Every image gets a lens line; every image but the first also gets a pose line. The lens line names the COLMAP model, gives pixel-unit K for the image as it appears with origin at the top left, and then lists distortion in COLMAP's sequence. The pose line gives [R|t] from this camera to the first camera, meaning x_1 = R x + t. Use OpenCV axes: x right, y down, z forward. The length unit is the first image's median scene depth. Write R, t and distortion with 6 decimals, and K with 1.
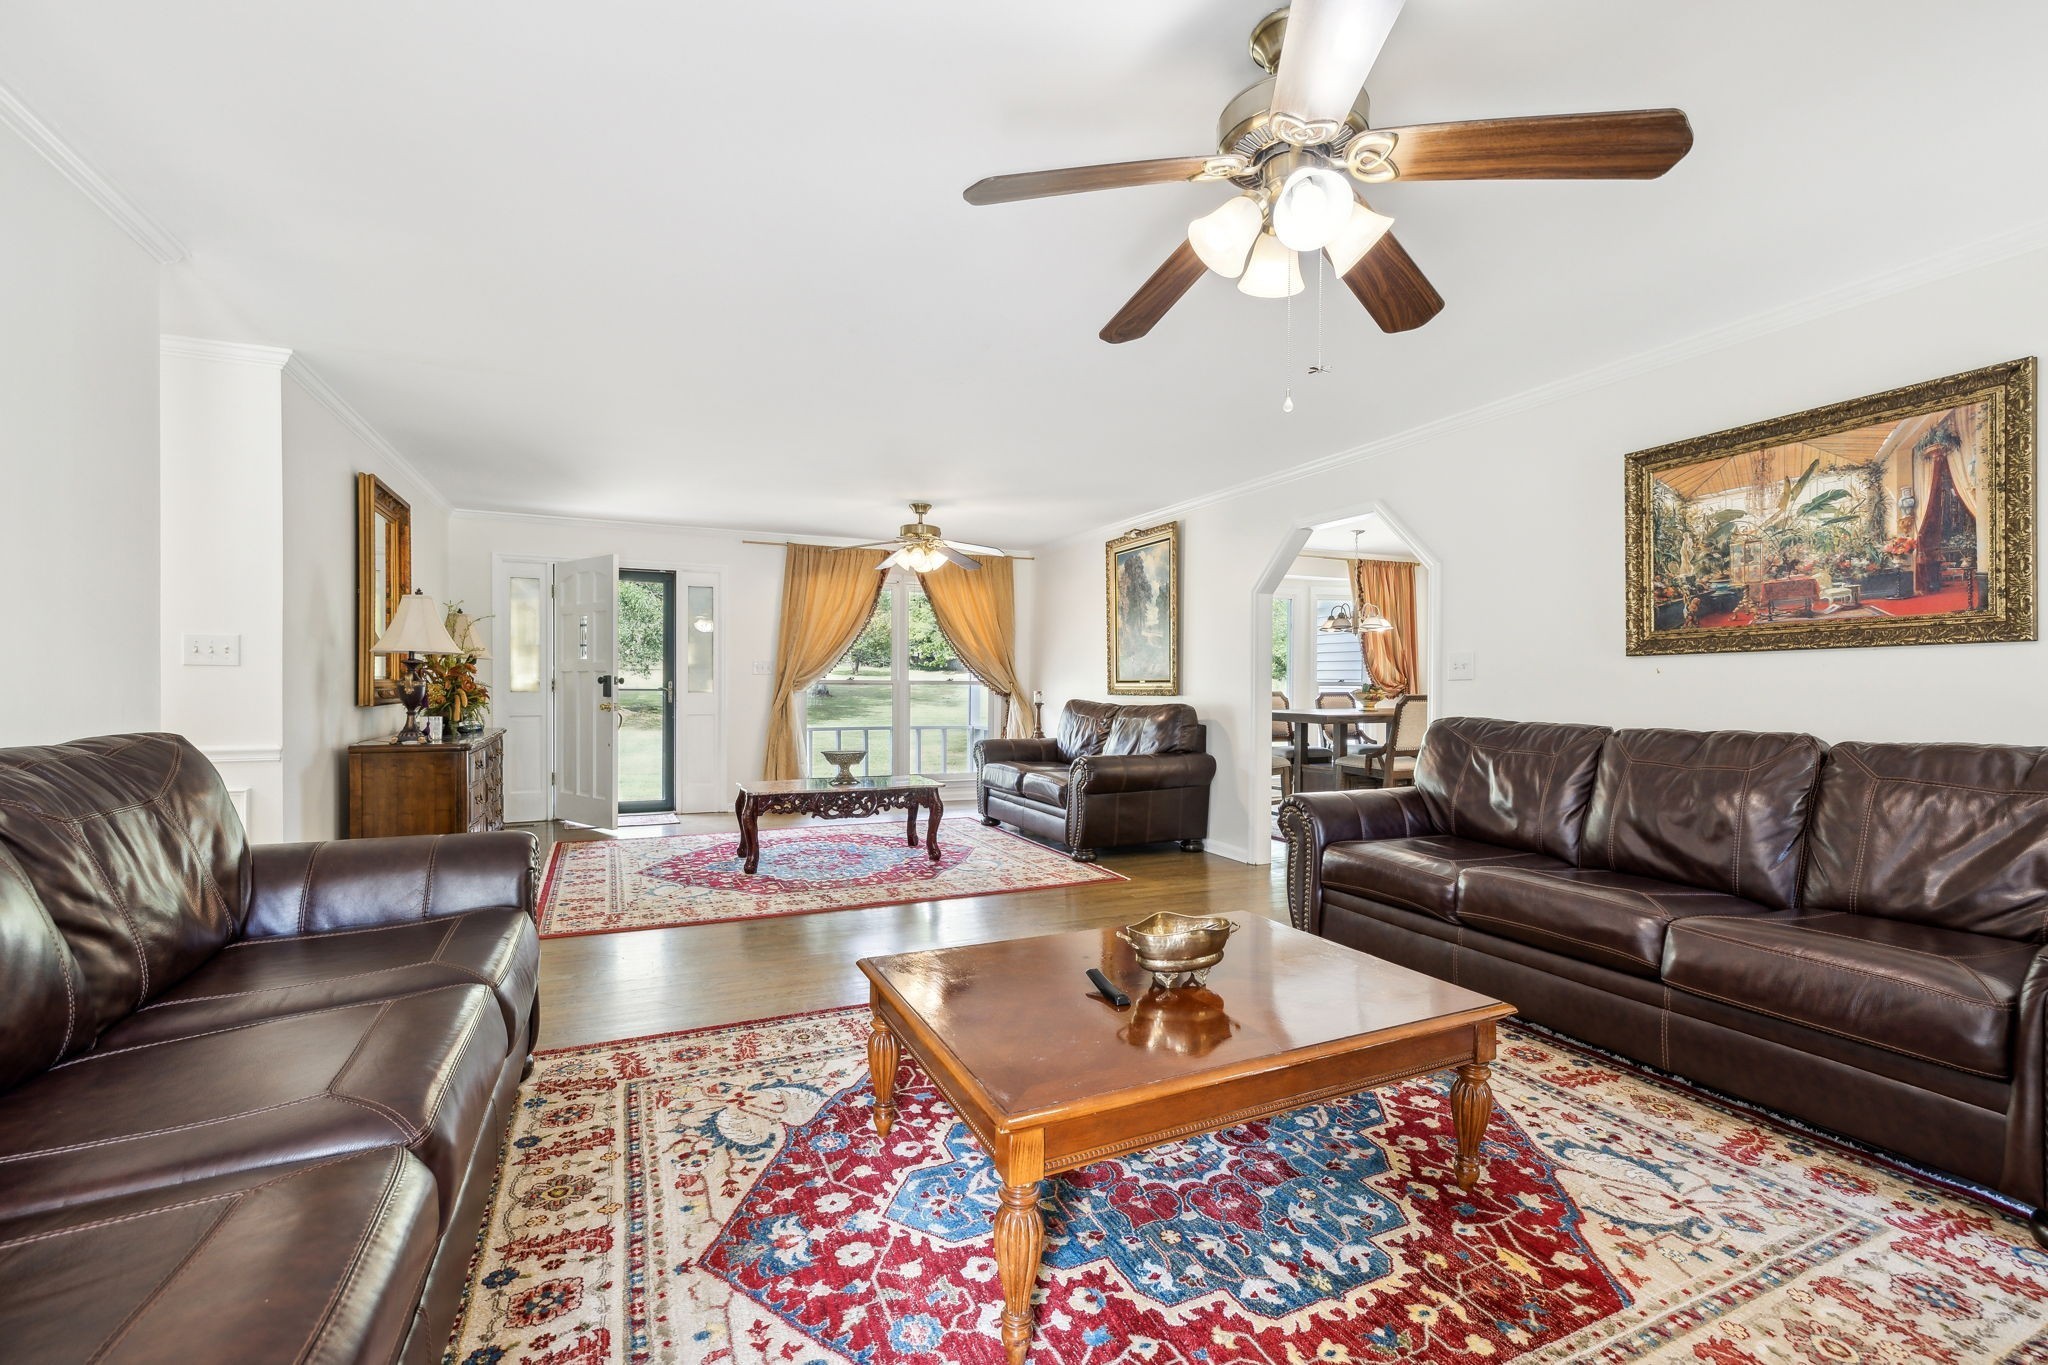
lens RADIAL K [[807.6, 0, 1003.6], [0, 807.6, 687.8], [0, 0, 1]] dist [0.004982, 0.000176]
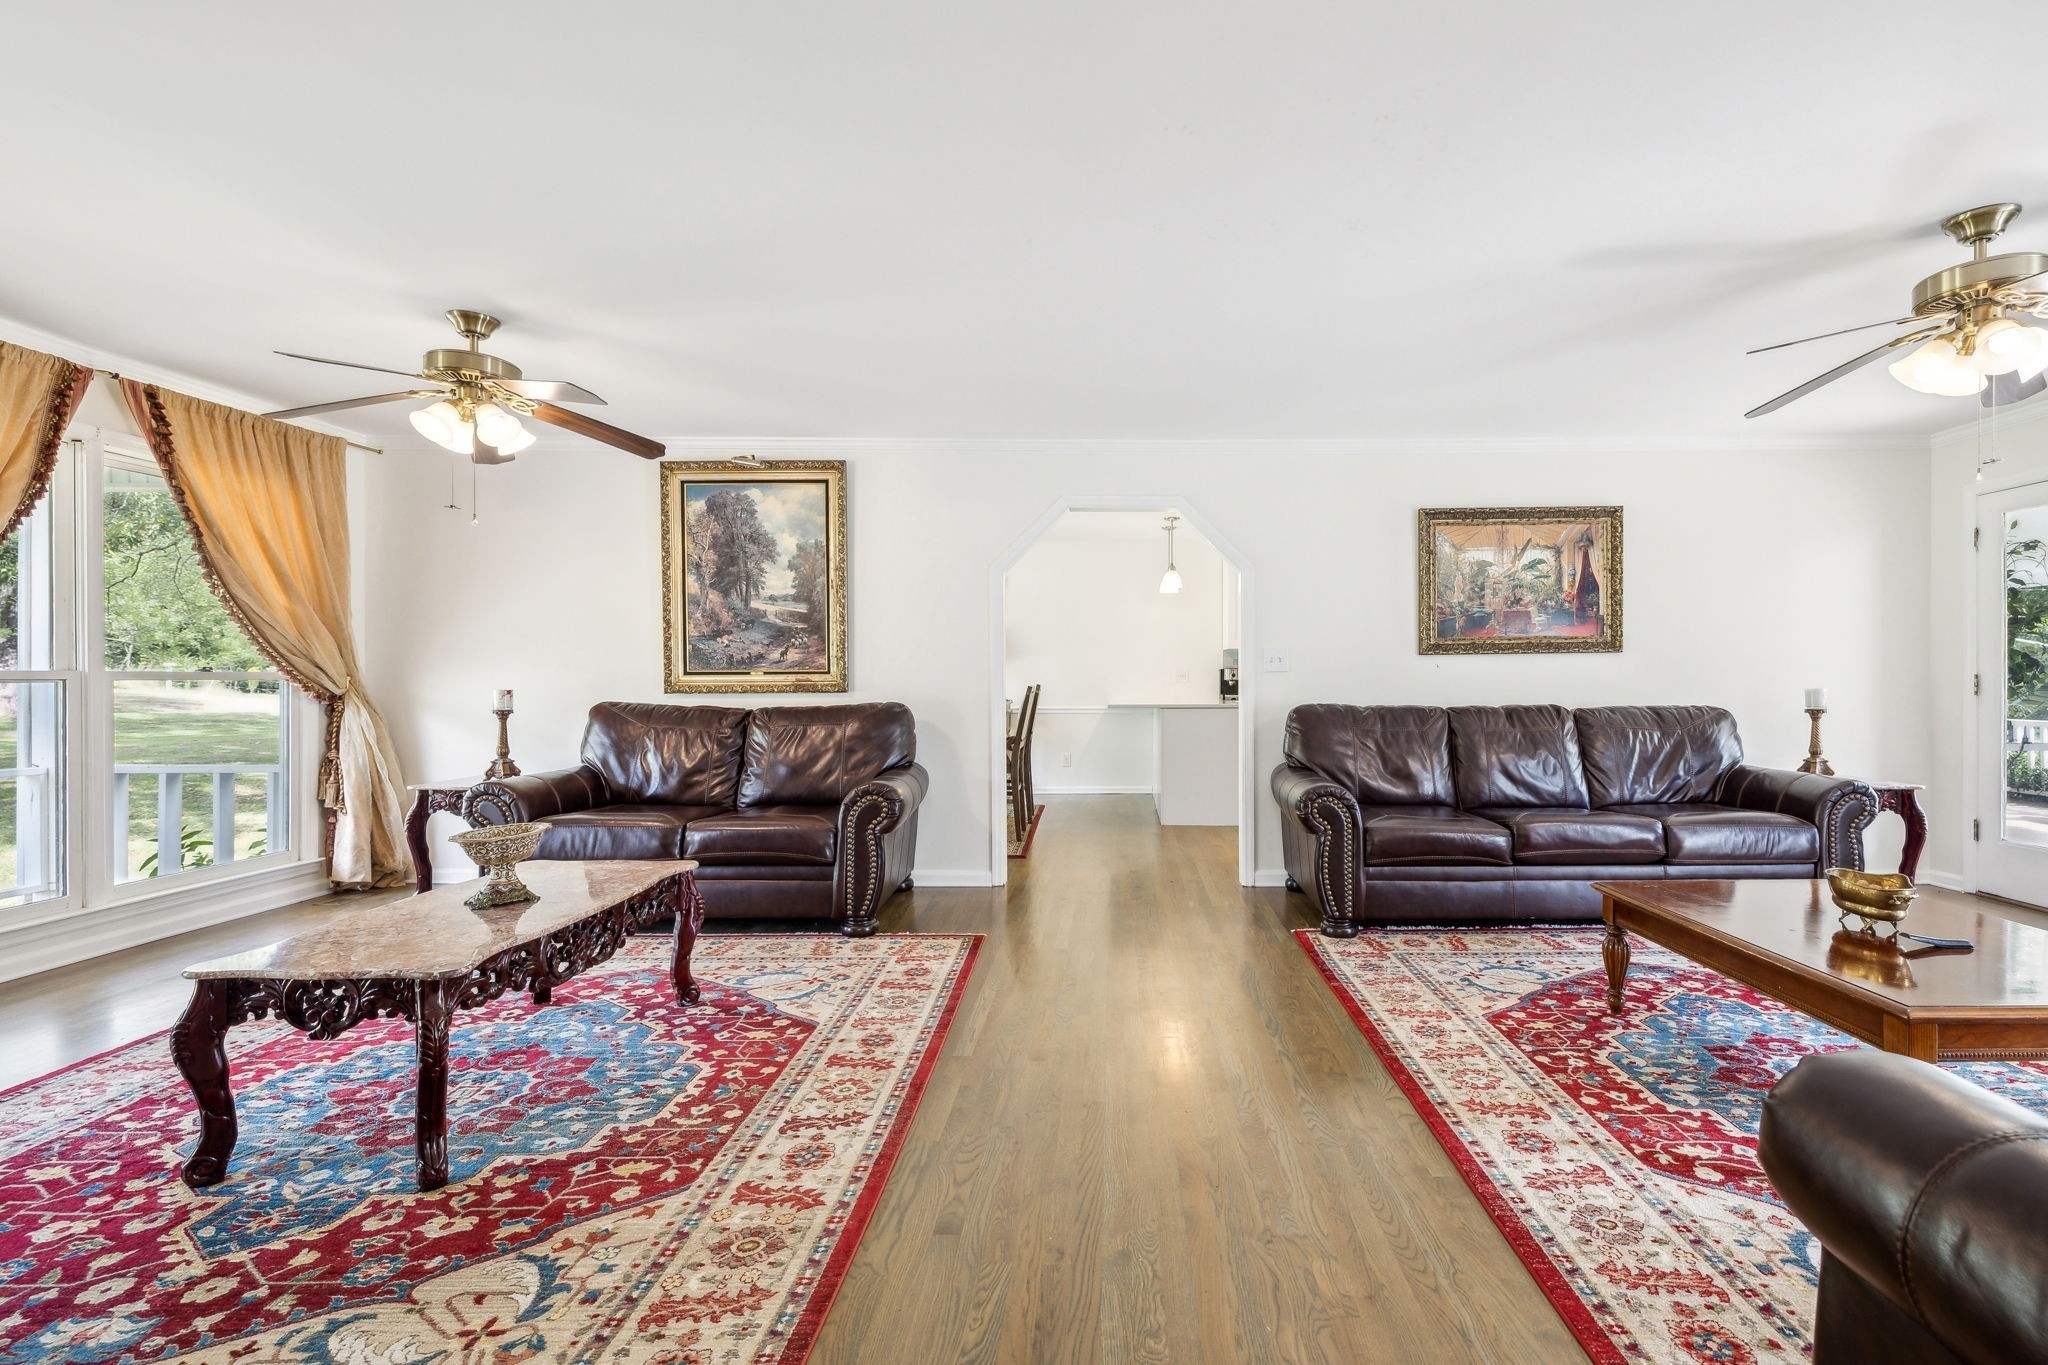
lens RADIAL K [[892.0, 0, 1076.9], [0, 892.0, 686.7], [0, 0, 1]] dist [-0.001063, 0.000131]
pose [[0.445575, -0.015960, 0.895103, -1.192546], [0.006906, 0.999873, 0.014390, -0.015092], [-0.895218, -0.000230, 0.445628, 1.183220]]
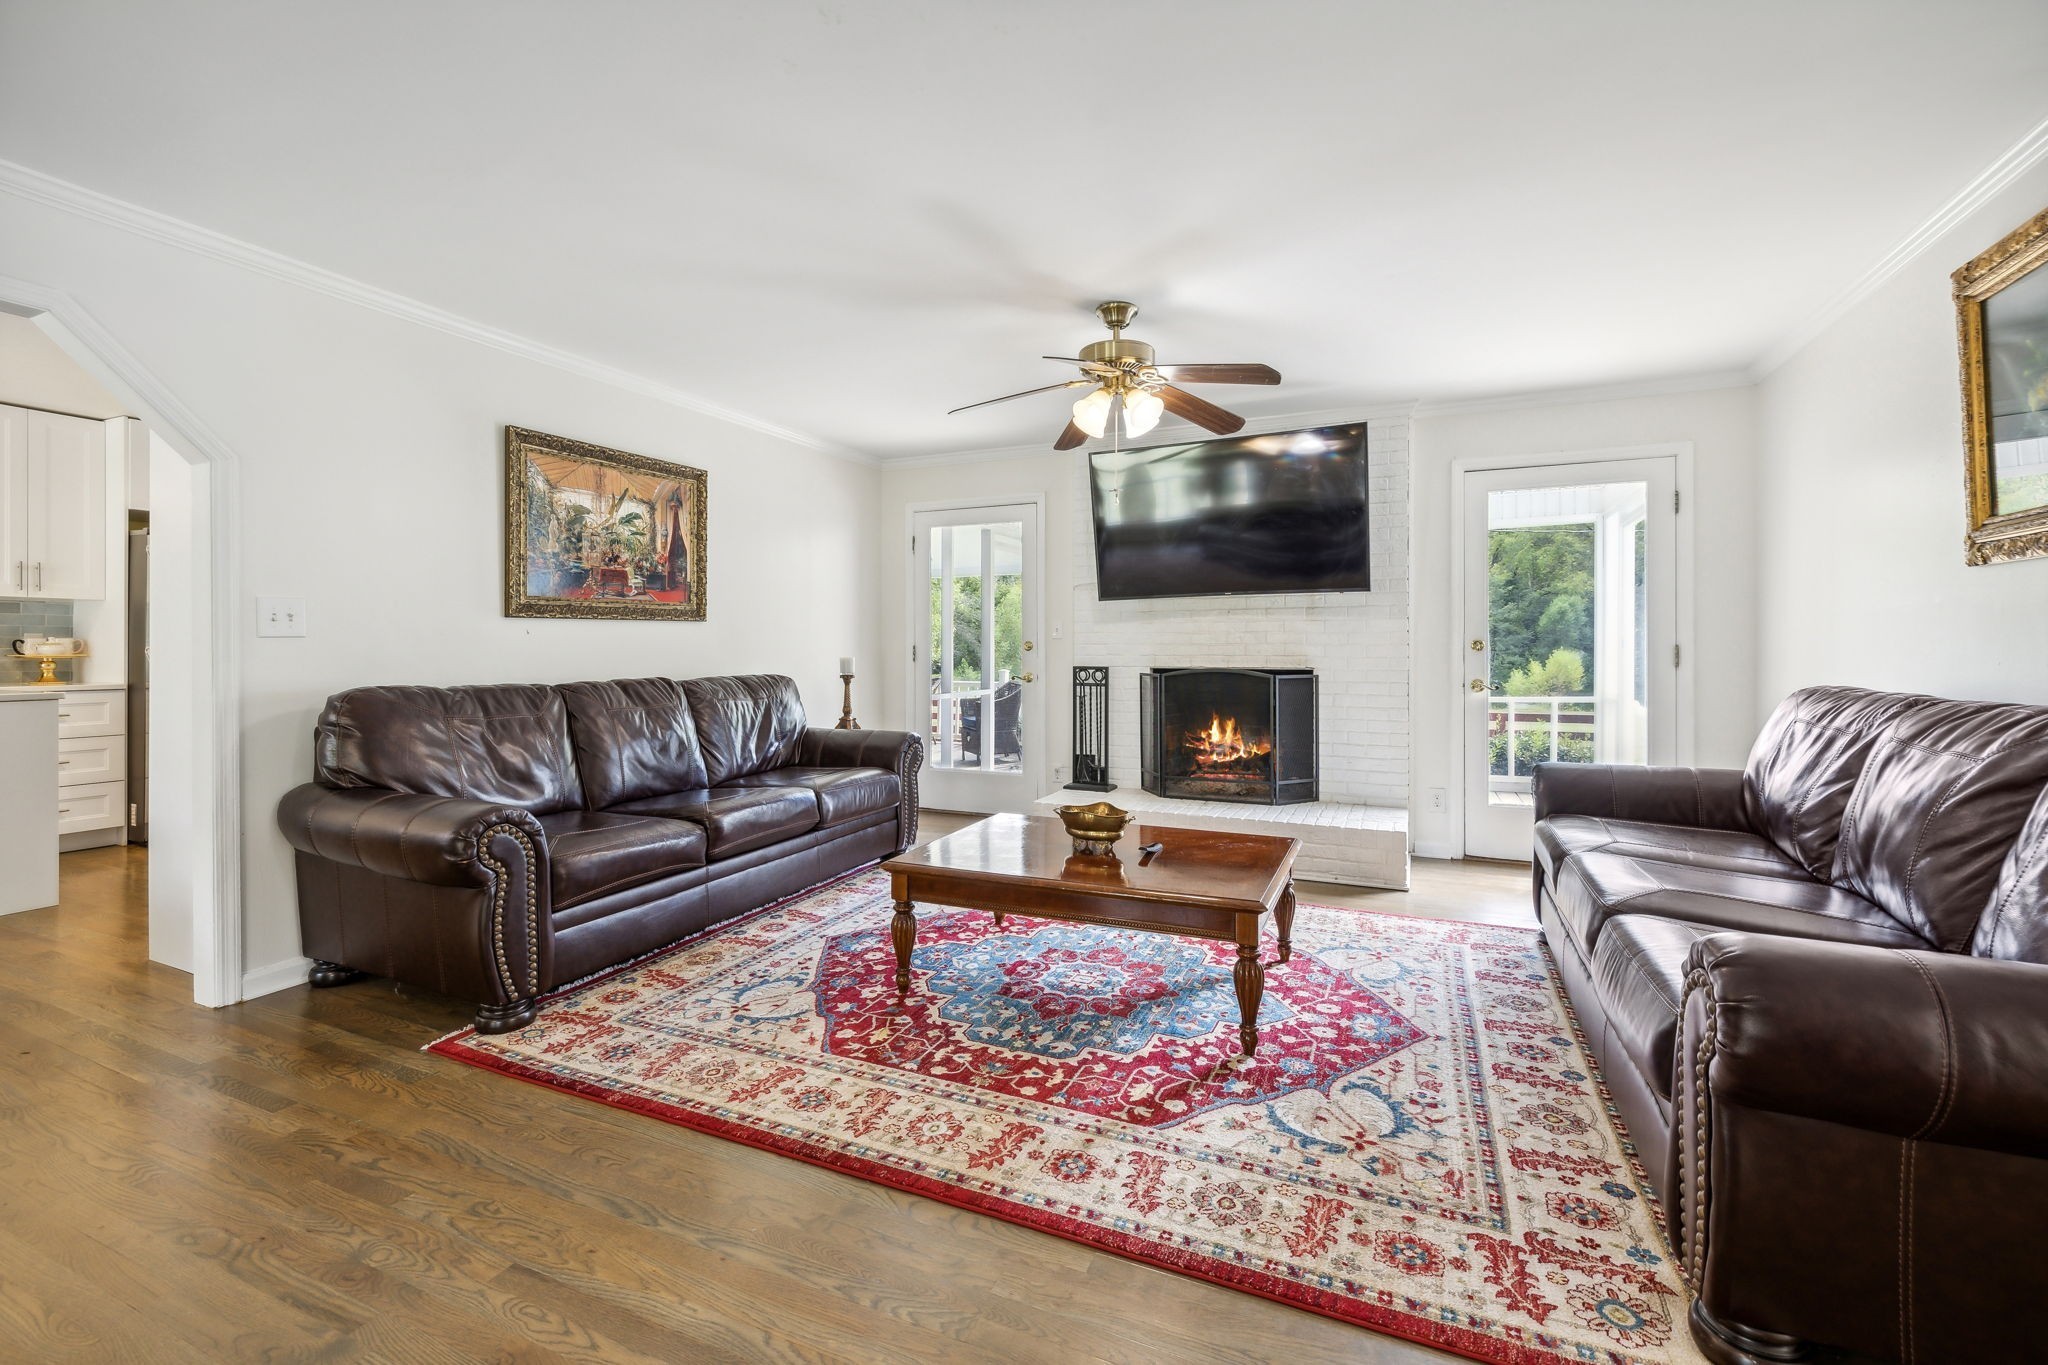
lens RADIAL K [[892.0, 0, 1008.5], [0, 892.0, 645.7], [0, 0, 1]] dist [-0.001063, 0.000131]
pose [[-0.652800, -0.003473, 0.757522, -0.739471], [-0.001957, 0.999994, 0.002898, -0.009126], [-0.757527, 0.000409, -0.652803, 1.766747]]
